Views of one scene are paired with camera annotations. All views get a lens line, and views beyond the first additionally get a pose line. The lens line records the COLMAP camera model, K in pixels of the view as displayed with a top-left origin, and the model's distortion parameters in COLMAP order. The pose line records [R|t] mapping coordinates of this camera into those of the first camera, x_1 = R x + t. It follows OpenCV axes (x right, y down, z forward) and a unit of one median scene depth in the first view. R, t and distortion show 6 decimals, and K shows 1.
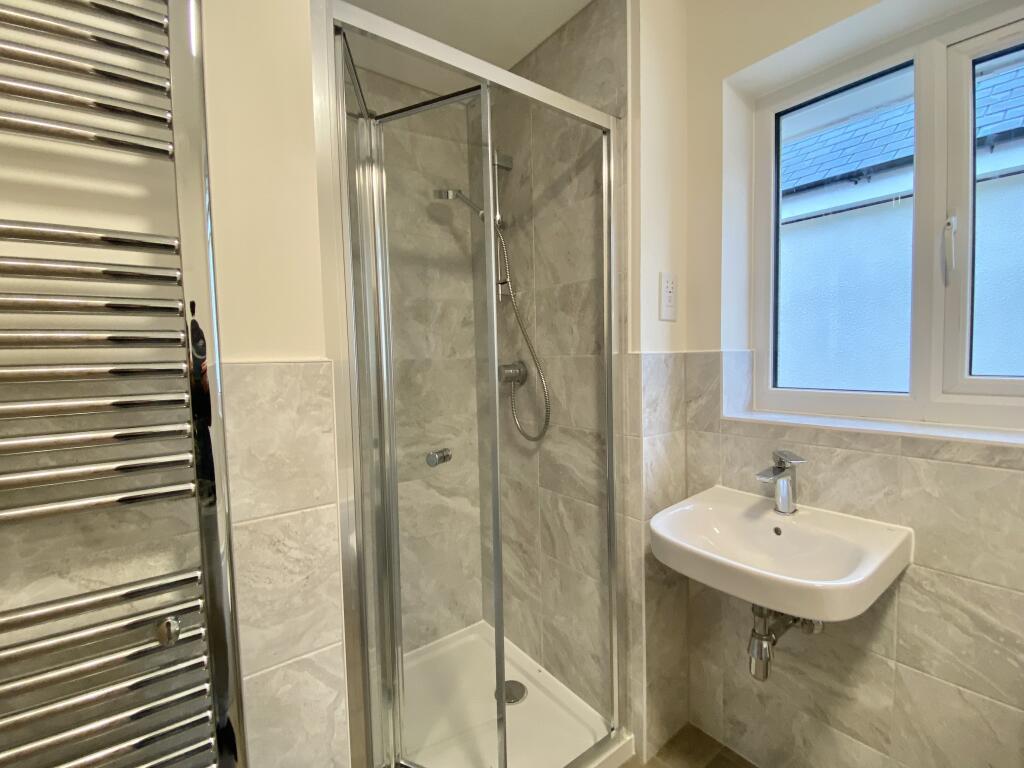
lens RADIAL K [[471.2, 0, 512.0], [0, 471.2, 384.0], [0, 0, 1]] dist [0.014056, -0.020244]
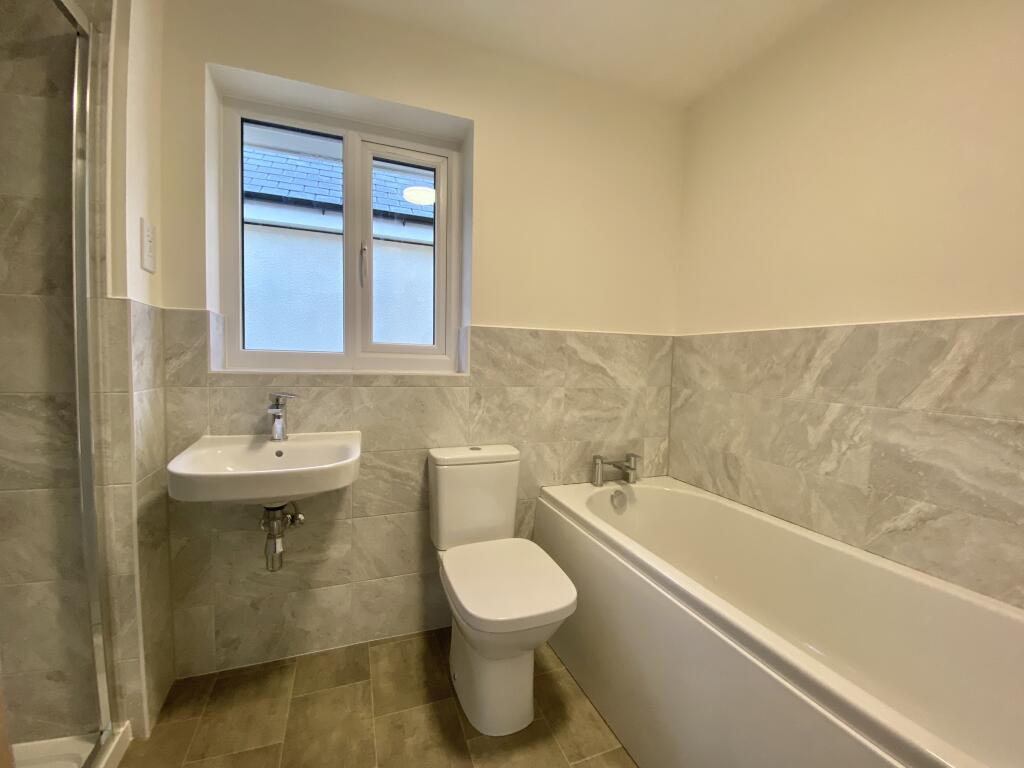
lens RADIAL K [[412.3, 0, 510.8], [0, 412.3, 386.9], [0, 0, 1]] dist [0.027728, -0.023304]
pose [[0.285913, -0.030121, 0.957782, -0.279635], [0.020907, 0.999464, 0.025191, 0.096765], [-0.958028, 0.012822, 0.286389, 0.060618]]
